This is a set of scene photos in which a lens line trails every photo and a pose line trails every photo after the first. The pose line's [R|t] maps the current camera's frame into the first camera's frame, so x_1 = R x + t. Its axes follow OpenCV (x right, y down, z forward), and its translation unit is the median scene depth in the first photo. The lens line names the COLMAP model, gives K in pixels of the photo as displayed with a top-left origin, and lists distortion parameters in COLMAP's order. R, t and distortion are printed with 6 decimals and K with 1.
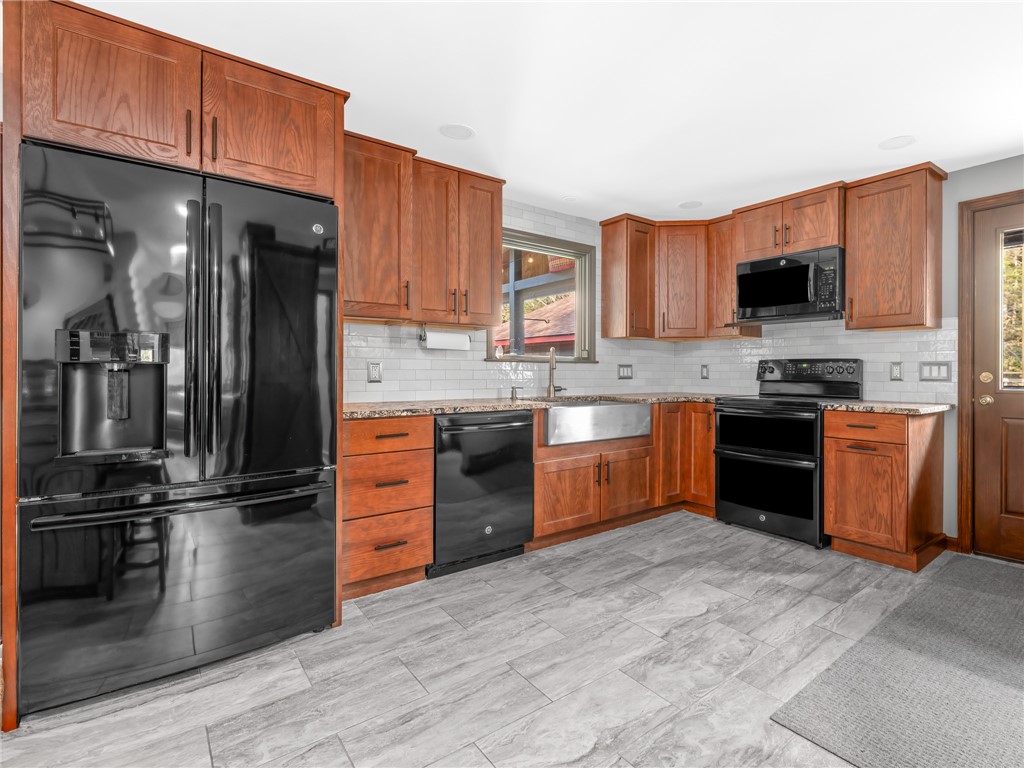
lens RADIAL K [[511.5, 0, 575.3], [0, 511.5, 367.4], [0, 0, 1]] dist [0.000917, -0.000513]
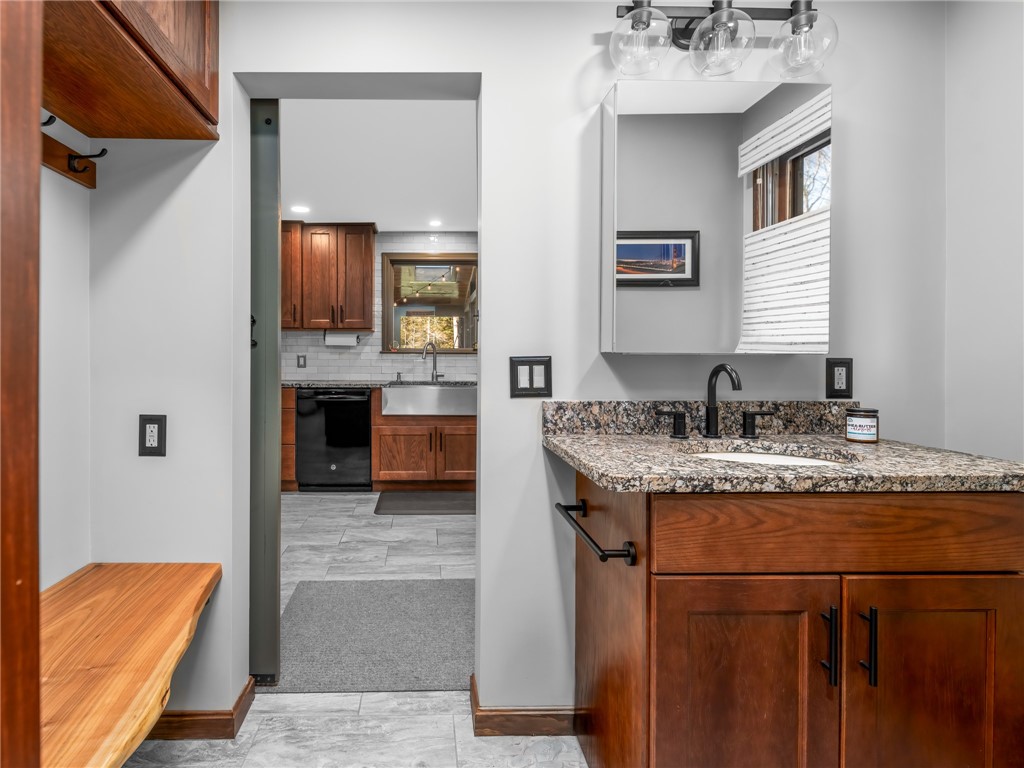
lens RADIAL K [[511.5, 0, 428.5], [0, 511.5, 362.7], [0, 0, 1]] dist [0.000917, -0.000513]
pose [[0.779975, 0.004875, -0.625791, 1.084932], [0.002785, 0.999933, 0.011260, -0.002505], [0.625804, -0.010526, 0.779909, 0.016553]]
